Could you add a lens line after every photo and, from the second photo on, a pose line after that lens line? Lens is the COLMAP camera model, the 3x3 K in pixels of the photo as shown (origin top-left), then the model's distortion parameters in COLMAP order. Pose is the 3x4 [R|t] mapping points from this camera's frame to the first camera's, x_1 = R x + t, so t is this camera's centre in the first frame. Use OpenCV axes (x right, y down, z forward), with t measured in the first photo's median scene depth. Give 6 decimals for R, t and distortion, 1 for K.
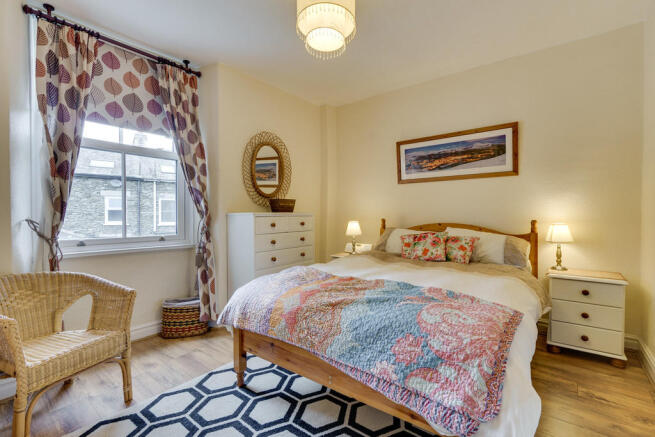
lens RADIAL K [[295.1, 0, 328.4], [0, 295.1, 214.2], [0, 0, 1]] dist [-0.002082, 0.001628]
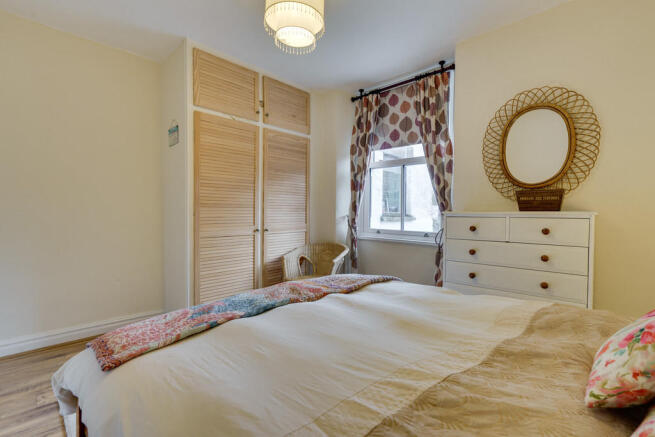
lens RADIAL K [[295.1, 0, 330.1], [0, 295.1, 214.9], [0, 0, 1]] dist [-0.002082, 0.001628]
pose [[-0.073499, 0.013462, -0.997204, 0.630821], [-0.007051, 0.999877, 0.014018, -0.005399], [0.997270, 0.008061, -0.073395, 0.777540]]
